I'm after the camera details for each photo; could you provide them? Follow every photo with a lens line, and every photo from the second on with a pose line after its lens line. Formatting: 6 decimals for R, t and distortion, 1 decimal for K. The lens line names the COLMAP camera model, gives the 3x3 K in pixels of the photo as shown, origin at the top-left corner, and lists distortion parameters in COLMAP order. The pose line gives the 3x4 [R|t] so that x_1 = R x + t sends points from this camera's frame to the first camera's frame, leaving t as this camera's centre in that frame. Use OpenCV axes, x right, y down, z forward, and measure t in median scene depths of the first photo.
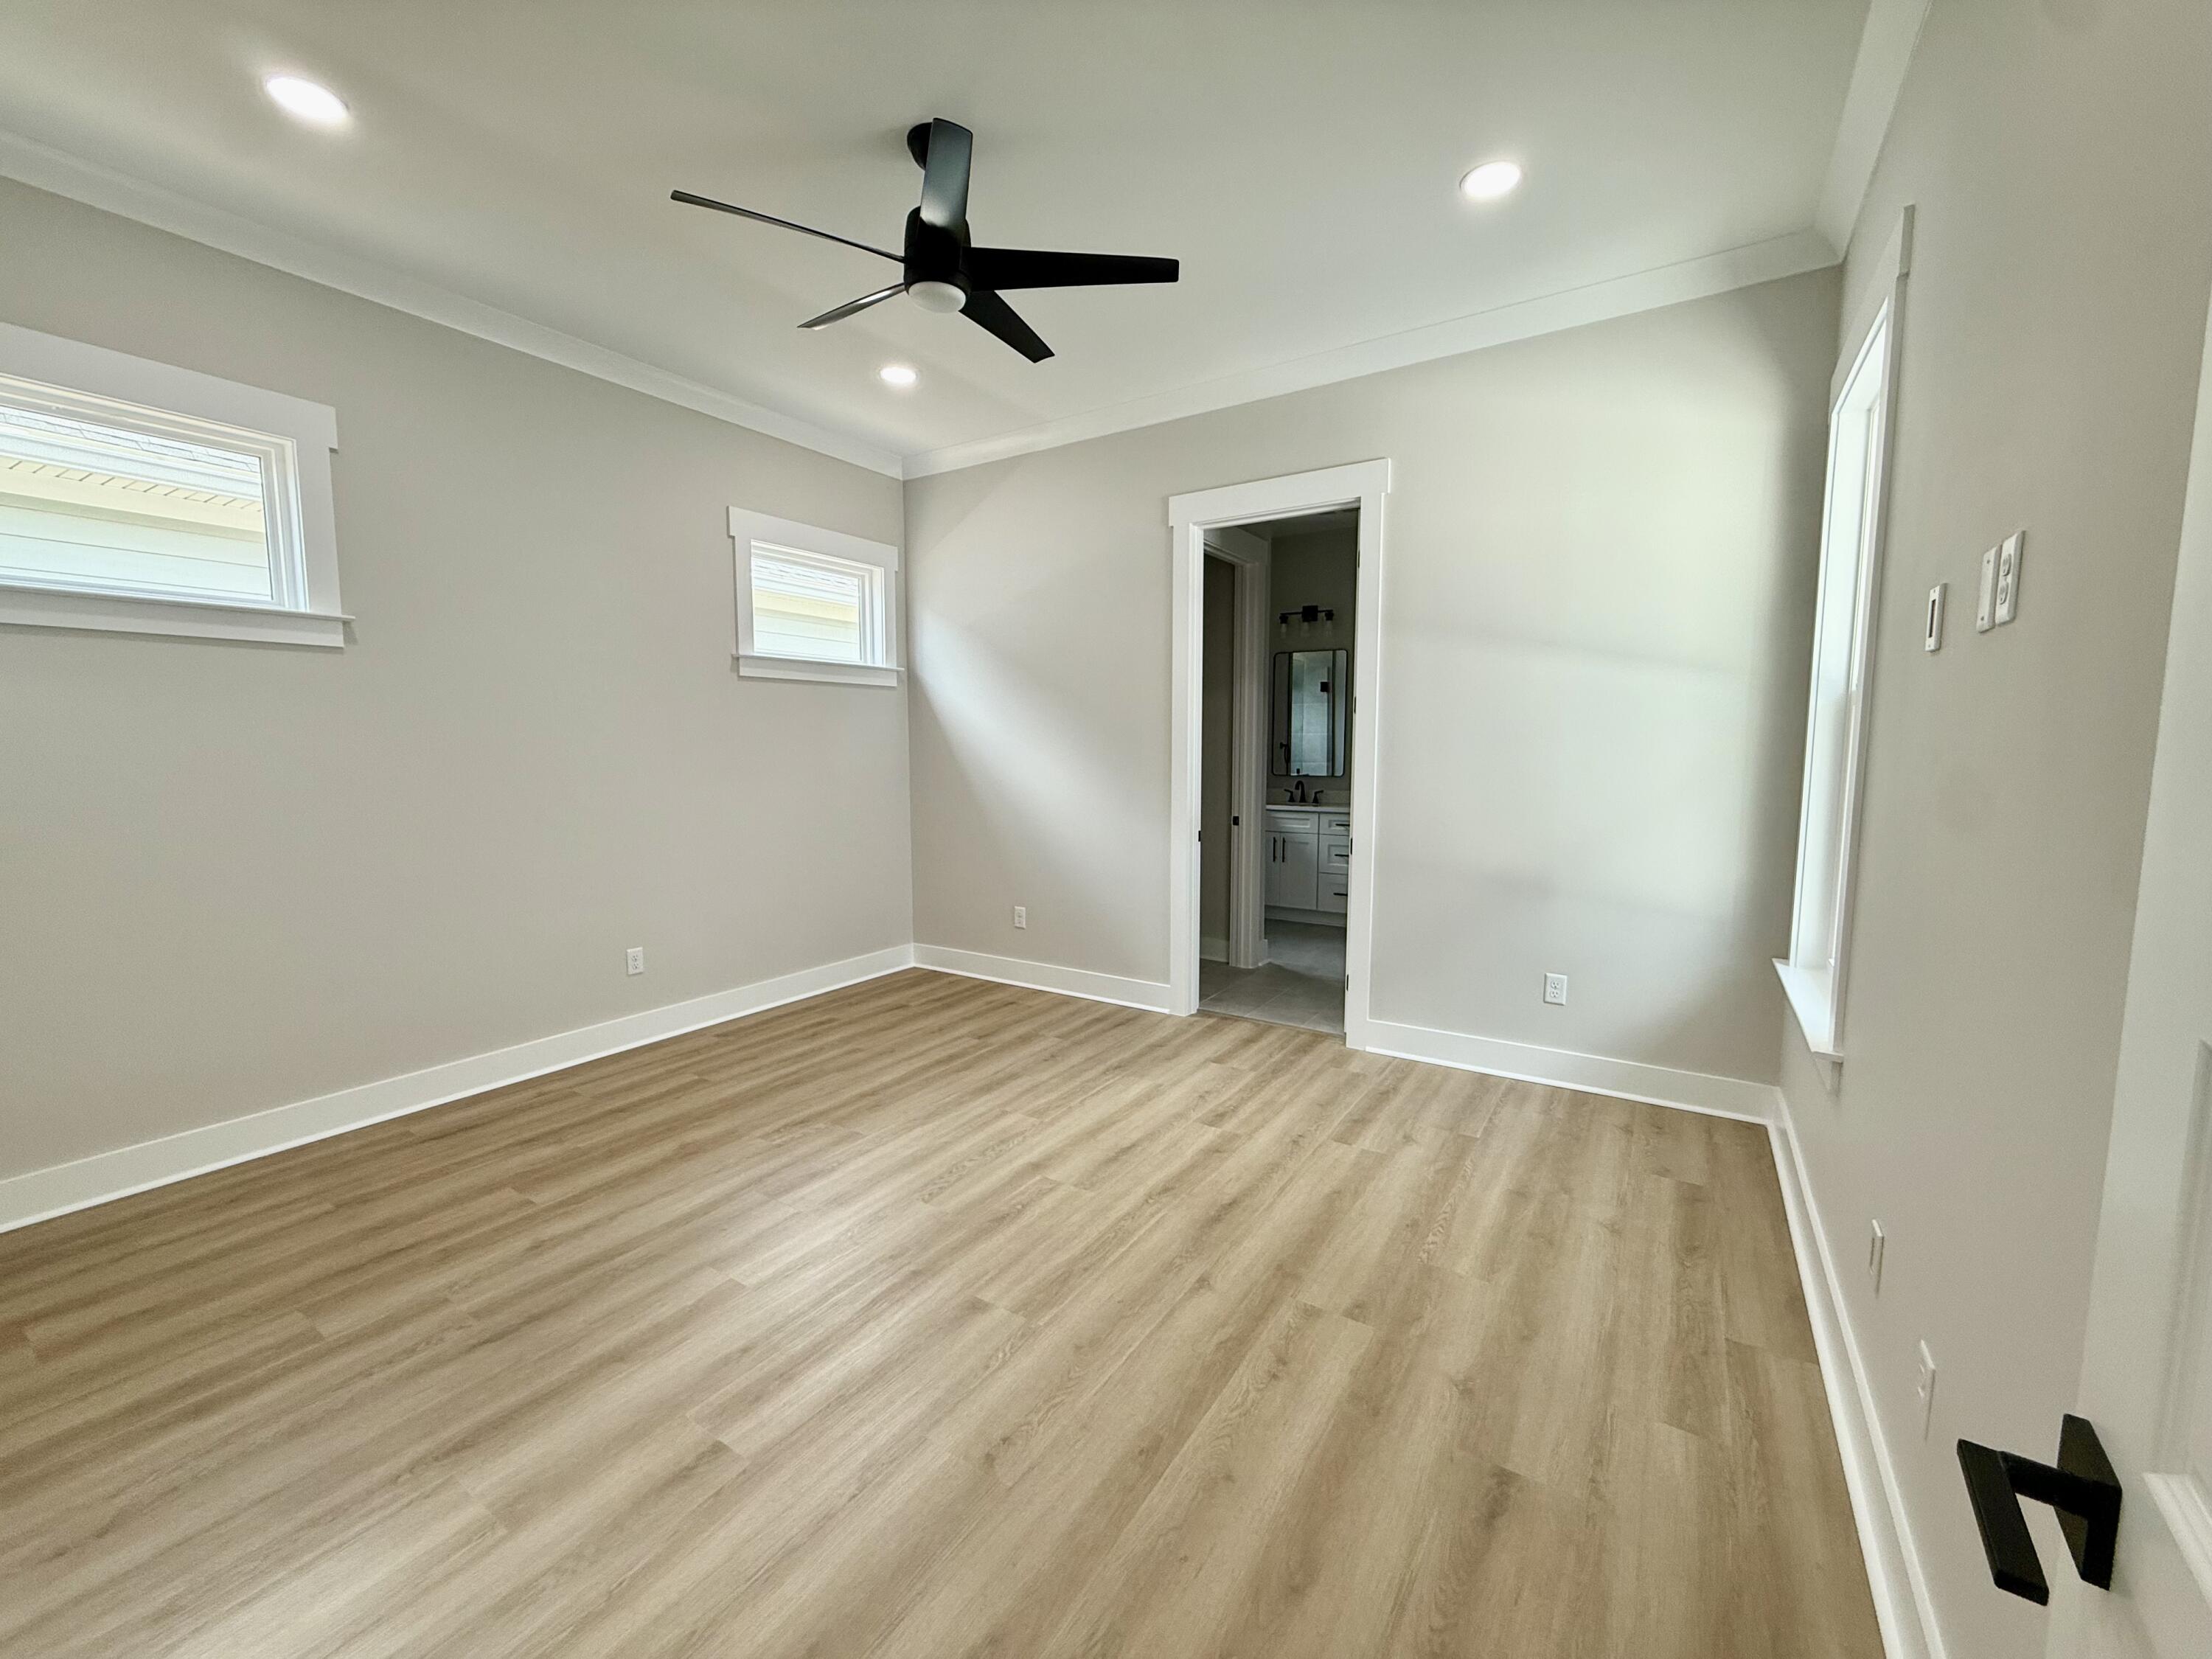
lens RADIAL K [[884.3, 0, 1101.6], [0, 884.3, 831.4], [0, 0, 1]] dist [-0.000218, -0.000139]
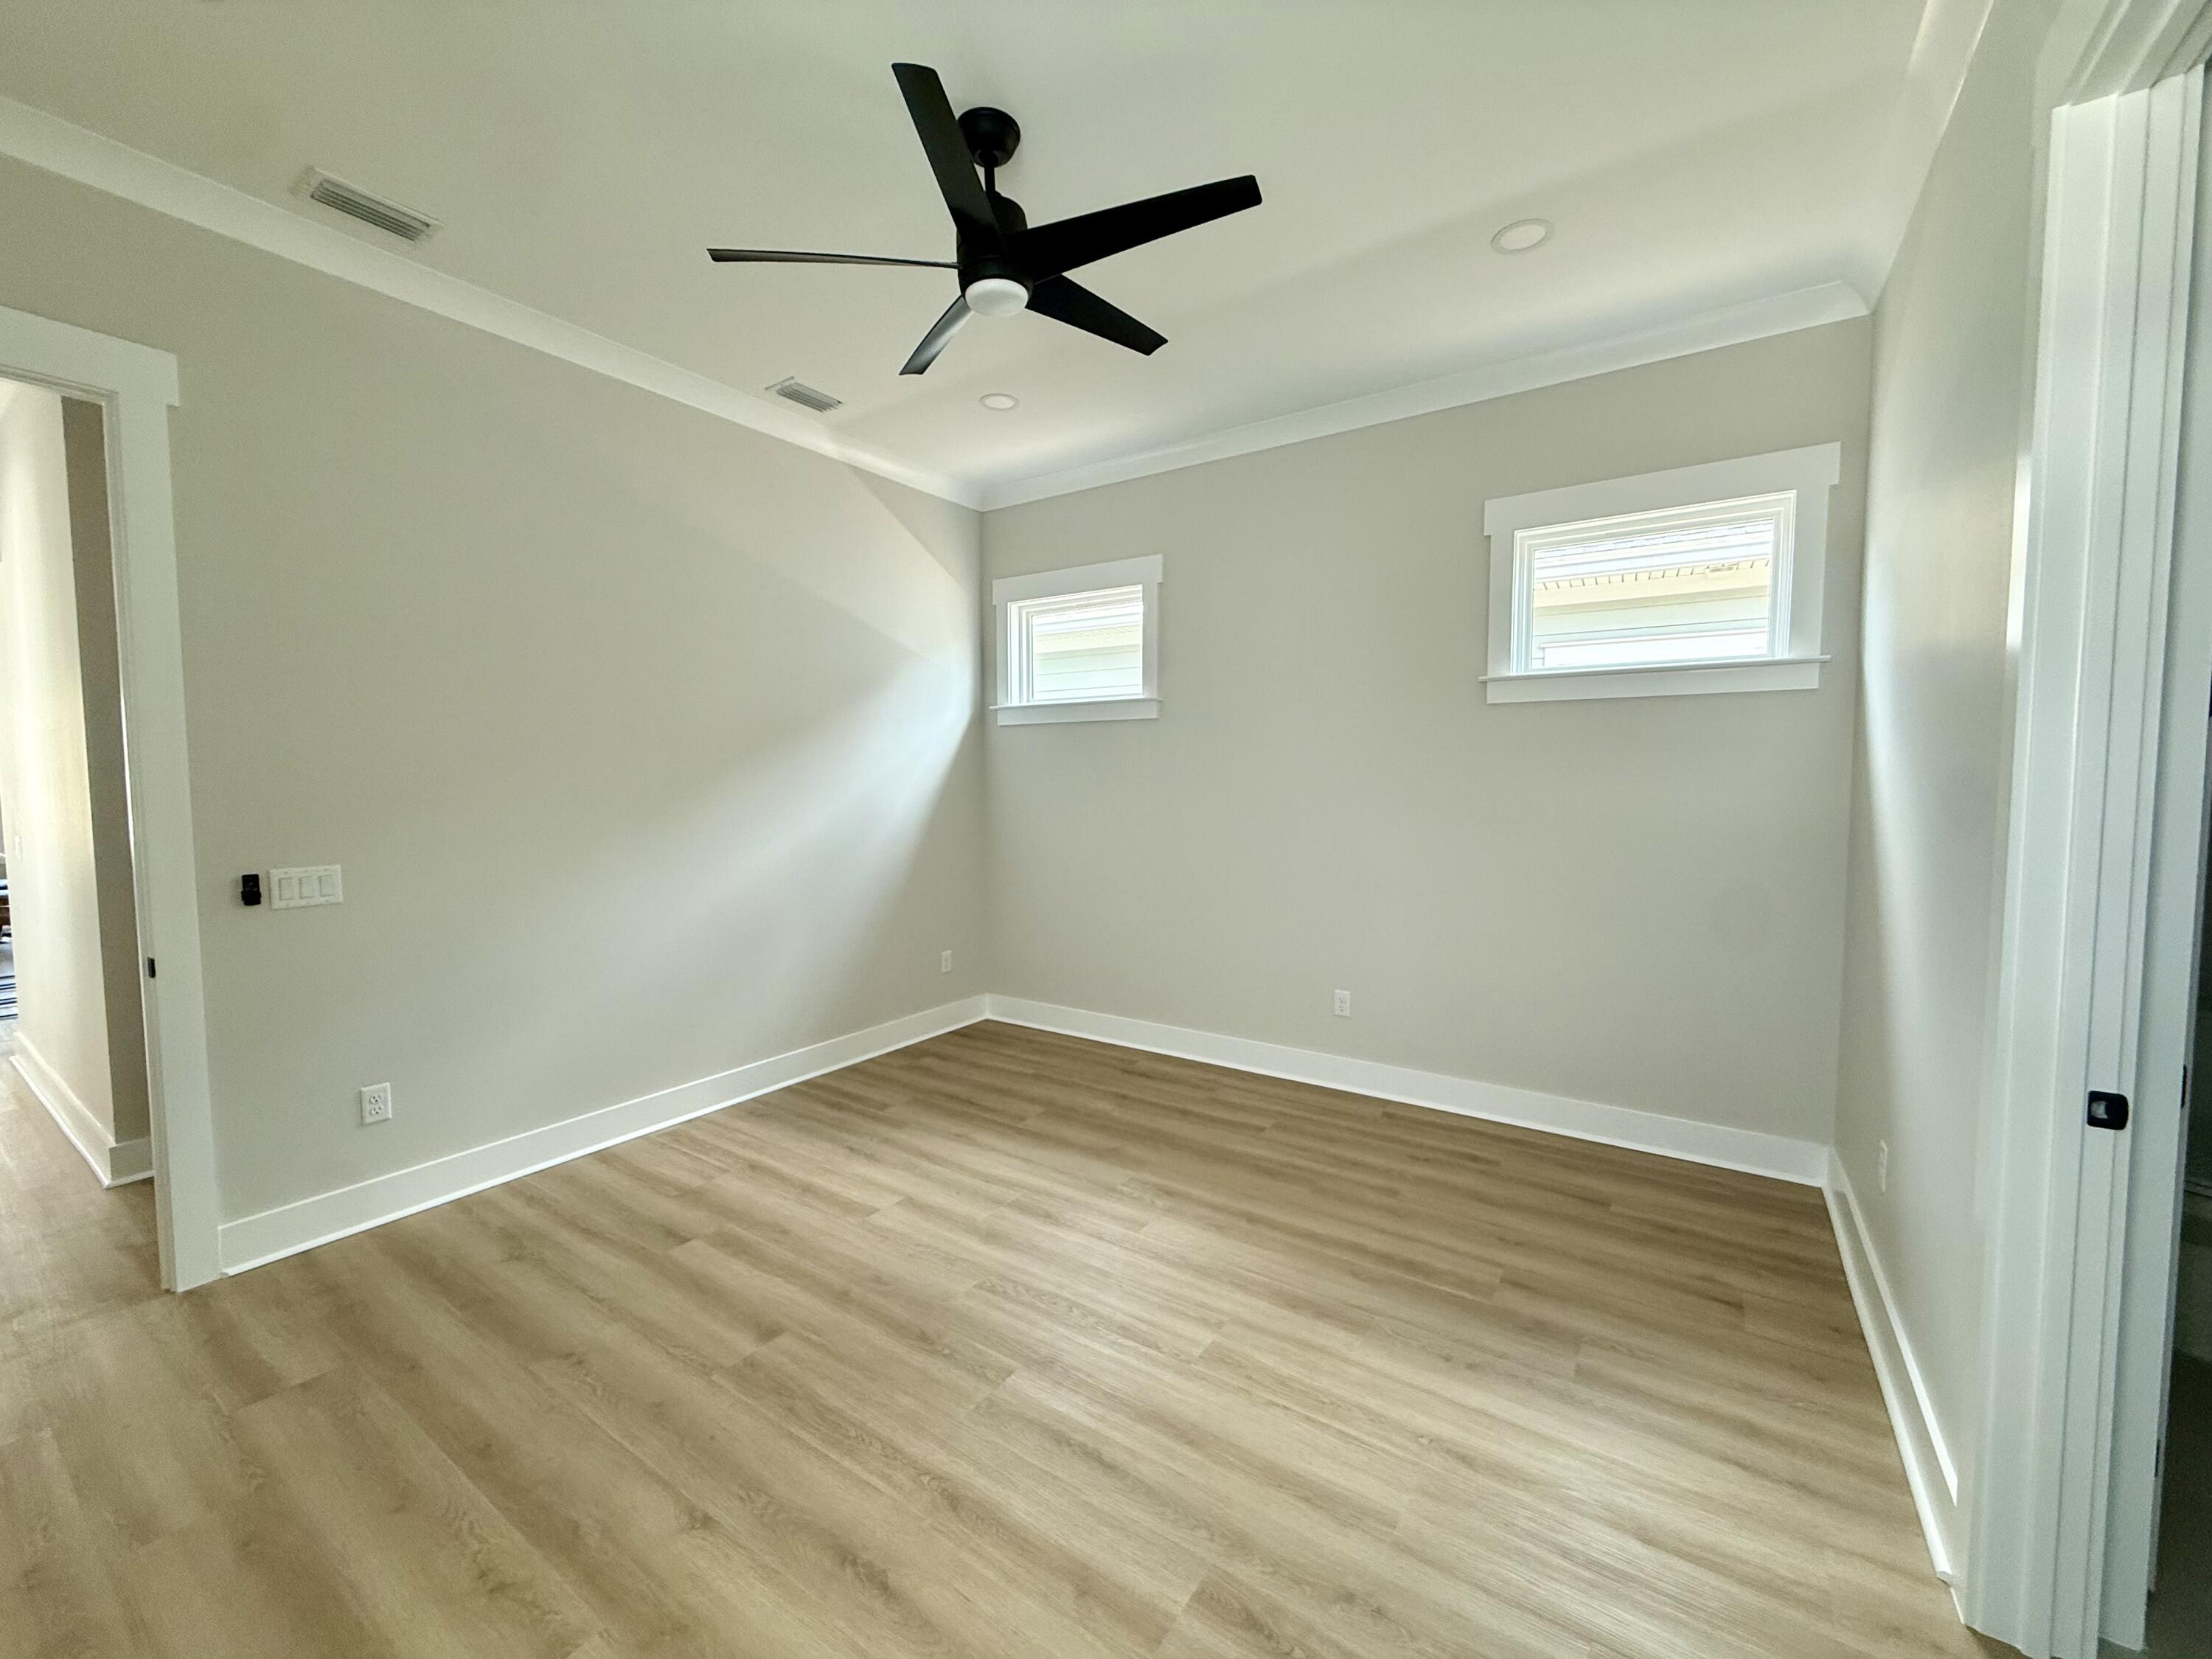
lens RADIAL K [[884.3, 0, 1099.9], [0, 884.3, 826.9], [0, 0, 1]] dist [-0.000218, -0.000139]
pose [[-0.021336, 0.056943, -0.998149, 0.594496], [-0.098237, 0.993426, 0.058774, -0.106146], [0.994934, 0.099309, -0.015602, 0.938410]]
